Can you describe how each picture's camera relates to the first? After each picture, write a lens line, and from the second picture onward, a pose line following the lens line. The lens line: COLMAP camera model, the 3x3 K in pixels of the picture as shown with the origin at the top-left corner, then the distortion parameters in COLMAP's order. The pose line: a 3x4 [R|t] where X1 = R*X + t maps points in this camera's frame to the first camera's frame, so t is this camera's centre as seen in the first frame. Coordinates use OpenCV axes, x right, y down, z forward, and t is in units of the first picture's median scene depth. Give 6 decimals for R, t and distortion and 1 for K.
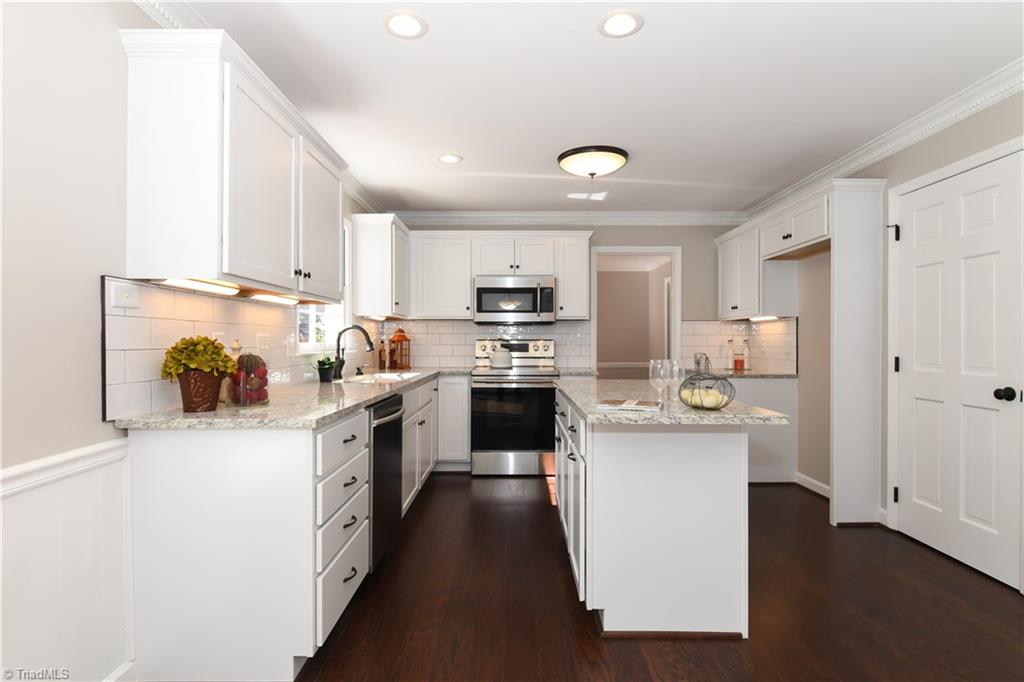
lens RADIAL K [[508.5, 0, 516.1], [0, 508.5, 345.7], [0, 0, 1]] dist [0.003540, -0.001121]
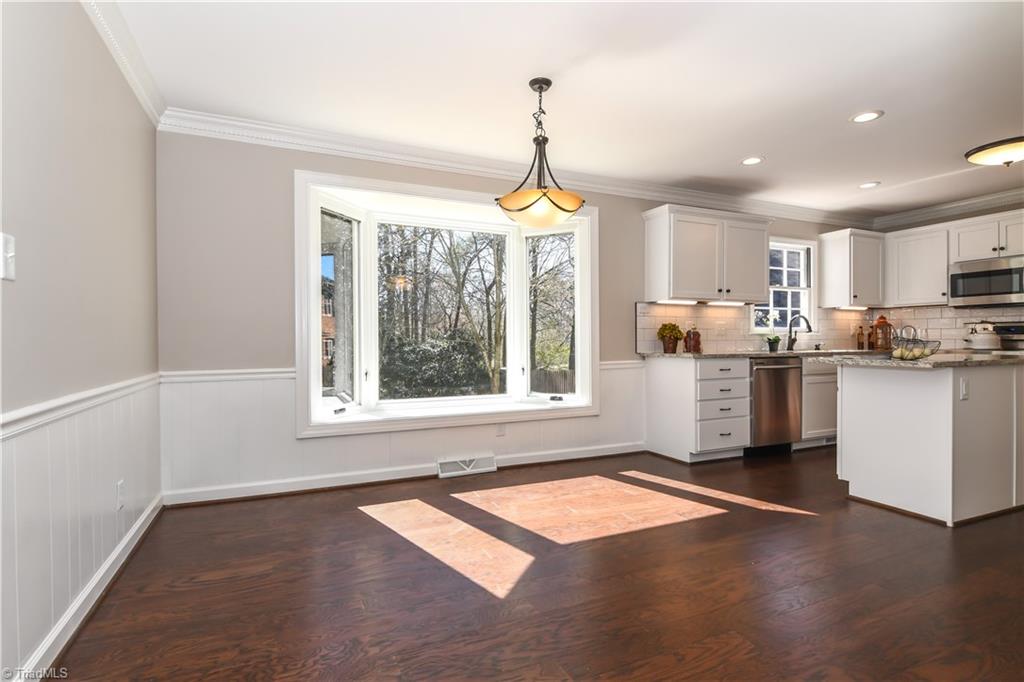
lens RADIAL K [[508.5, 0, 507.0], [0, 508.5, 341.1], [0, 0, 1]] dist [0.003540, -0.001121]
pose [[0.400999, 0.001412, -0.916078, 0.706049], [-0.003392, 0.999994, 0.000057, 0.039238], [0.916072, 0.003085, 0.401001, -0.384959]]
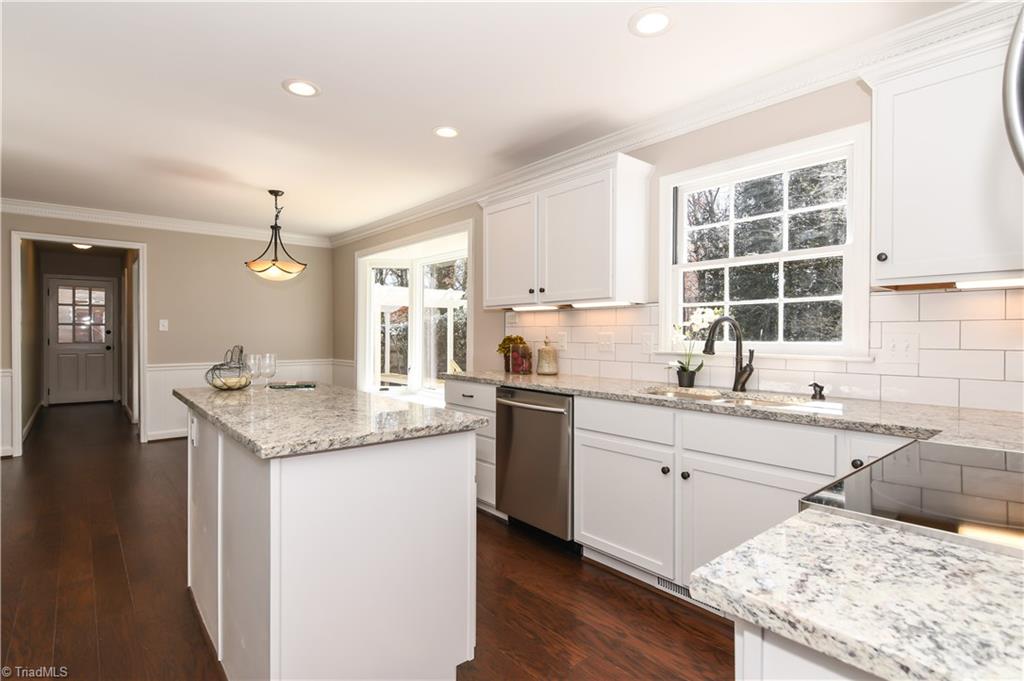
lens RADIAL K [[508.5, 0, 502.5], [0, 508.5, 338.3], [0, 0, 1]] dist [0.003540, -0.001121]
pose [[-0.775682, -0.004893, -0.631105, 0.366885], [-0.014324, 0.999849, 0.009853, -0.012806], [0.630961, 0.016683, -0.775635, 1.343161]]
